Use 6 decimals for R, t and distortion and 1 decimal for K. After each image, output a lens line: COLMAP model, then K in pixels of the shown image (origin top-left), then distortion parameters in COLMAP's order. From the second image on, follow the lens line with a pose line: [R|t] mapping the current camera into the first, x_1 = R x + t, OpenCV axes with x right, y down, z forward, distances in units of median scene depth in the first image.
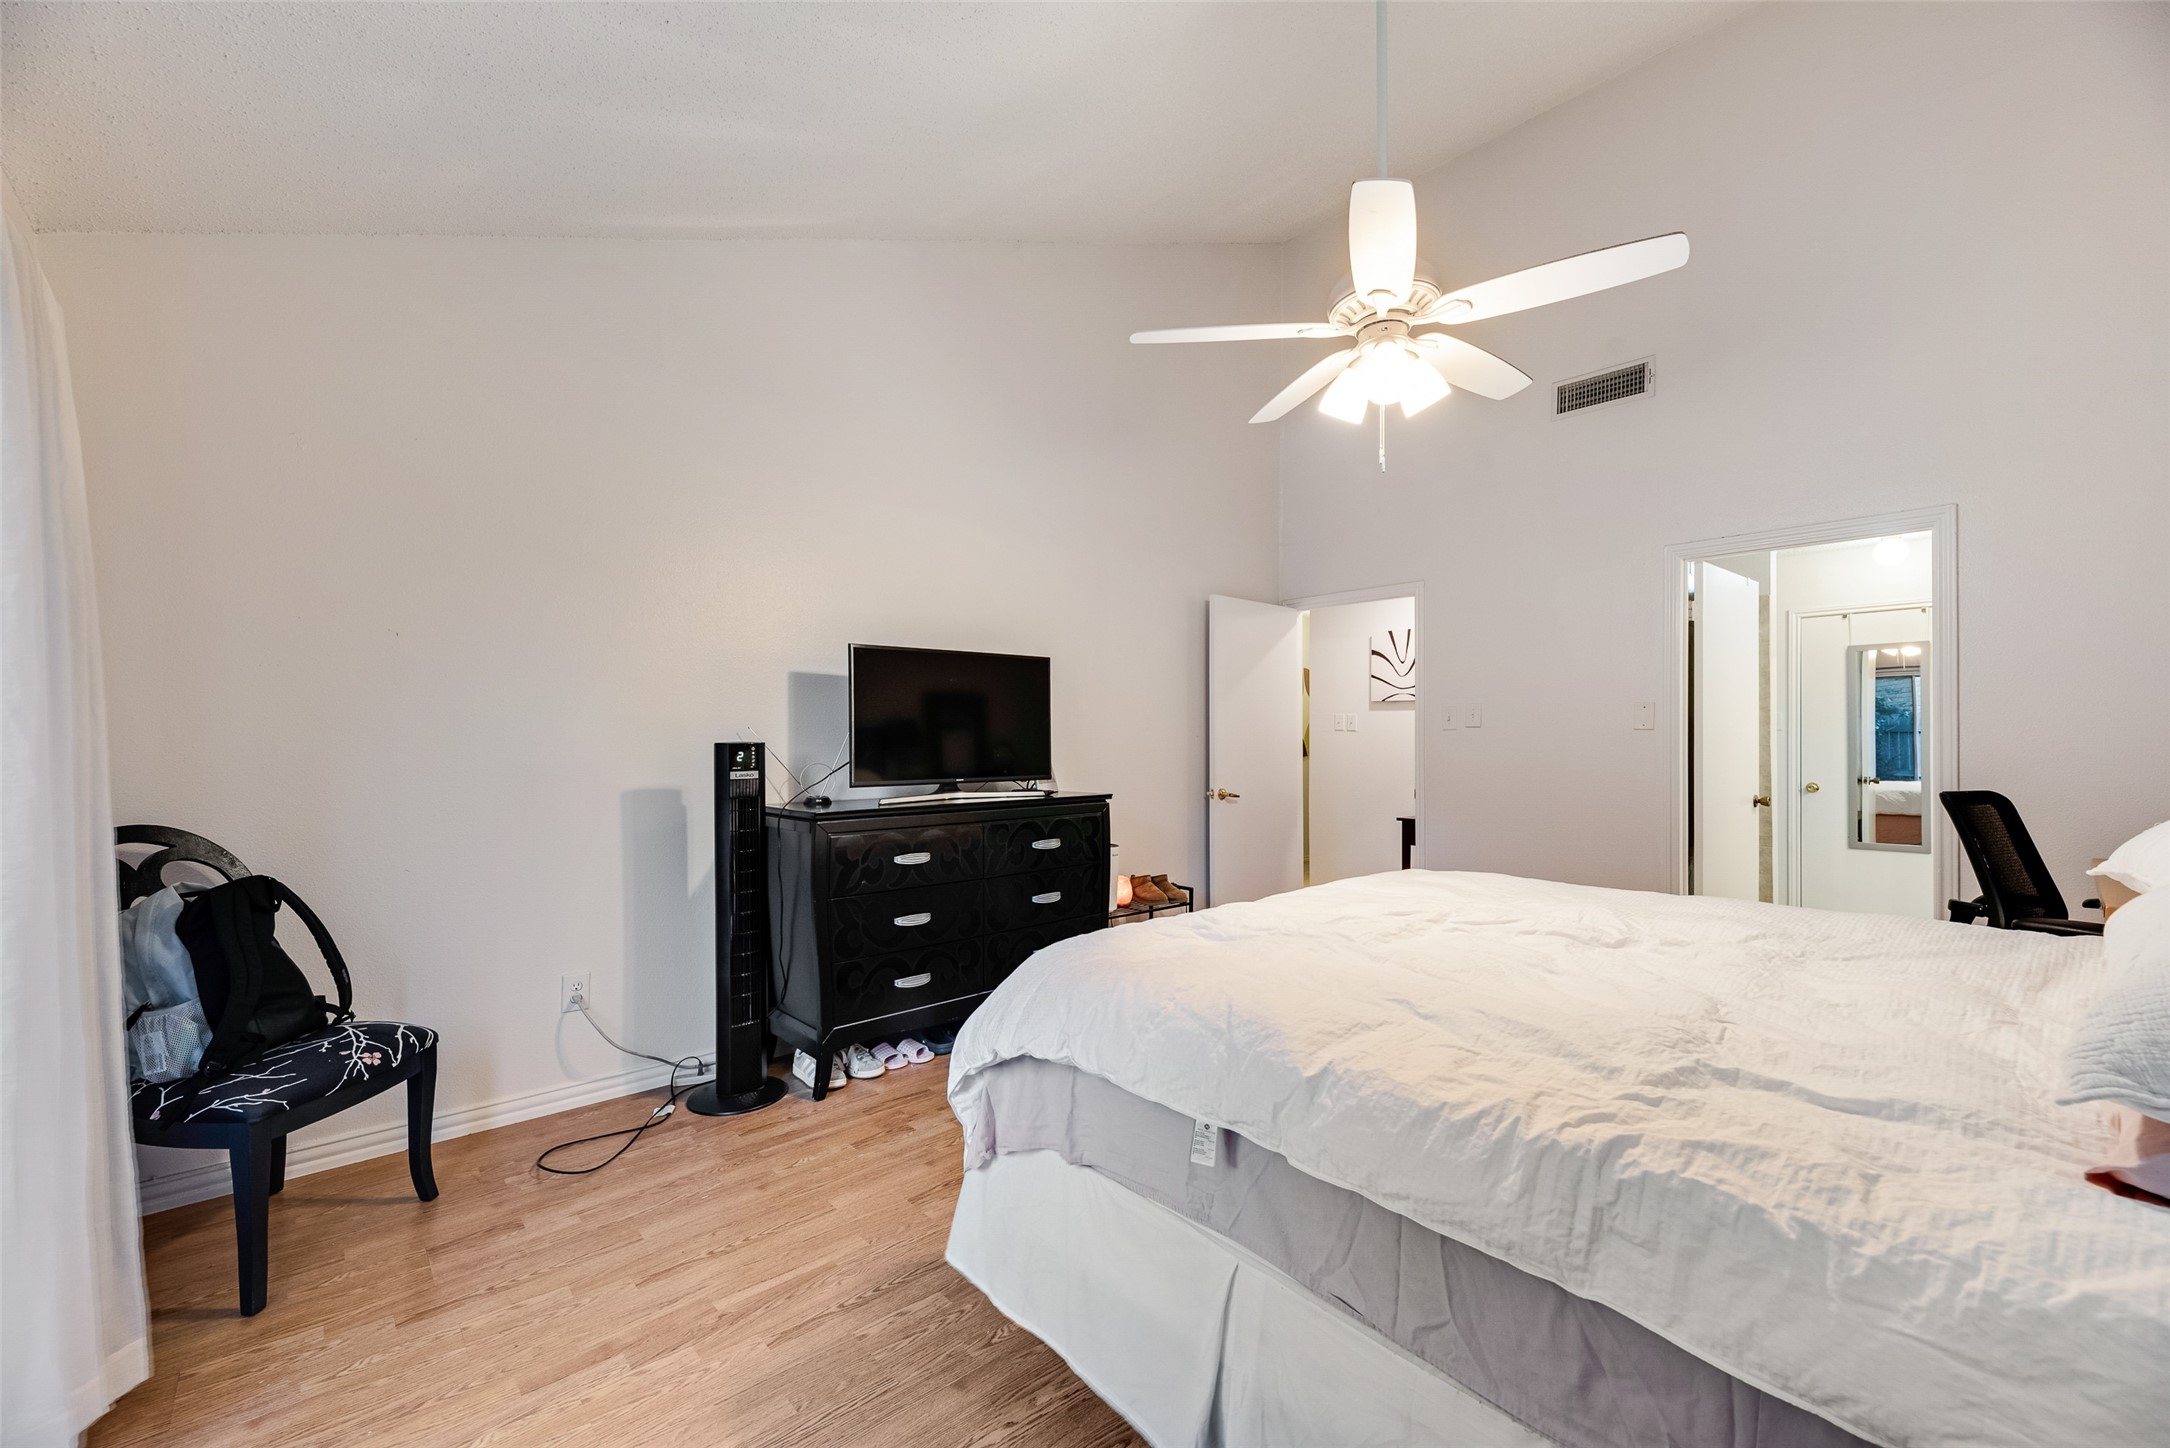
lens RADIAL K [[882.5, 0, 1085.0], [0, 882.5, 724.0], [0, 0, 1]] dist [0.001613, -0.000027]
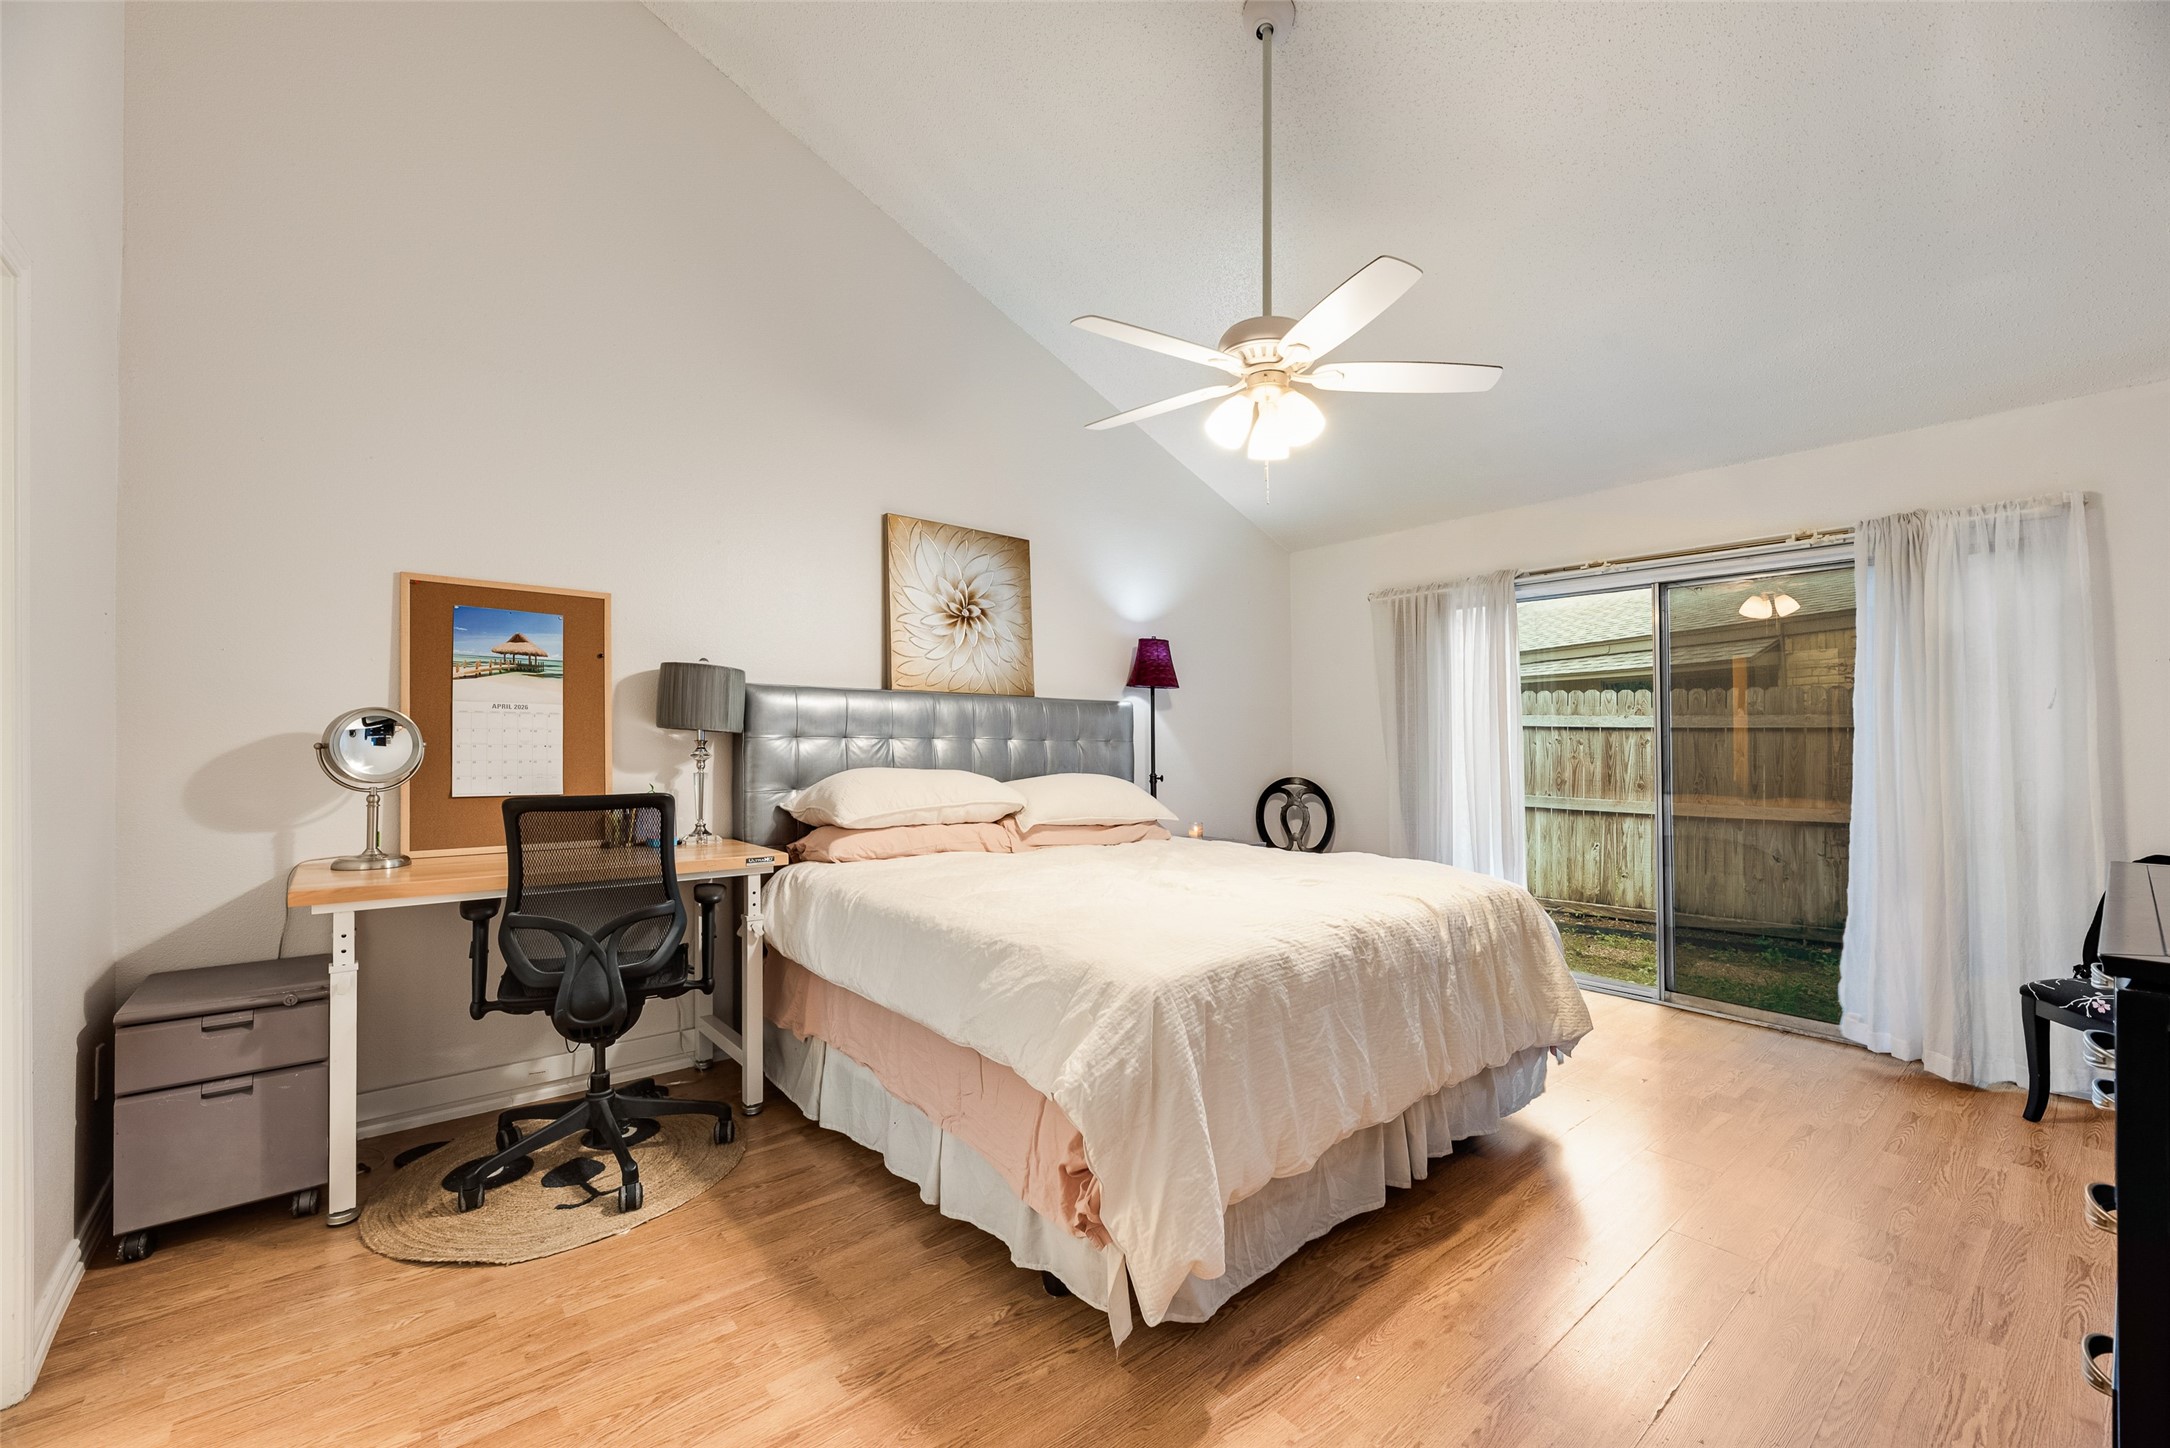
lens RADIAL K [[882.5, 0, 1085.0], [0, 882.5, 724.0], [0, 0, 1]] dist [0.001613, -0.000027]
pose [[-0.999977, 0.002582, 0.006251, 0.618268], [0.002519, 0.999945, -0.010140, -0.011349], [-0.006276, -0.010124, -0.999929, 2.254209]]
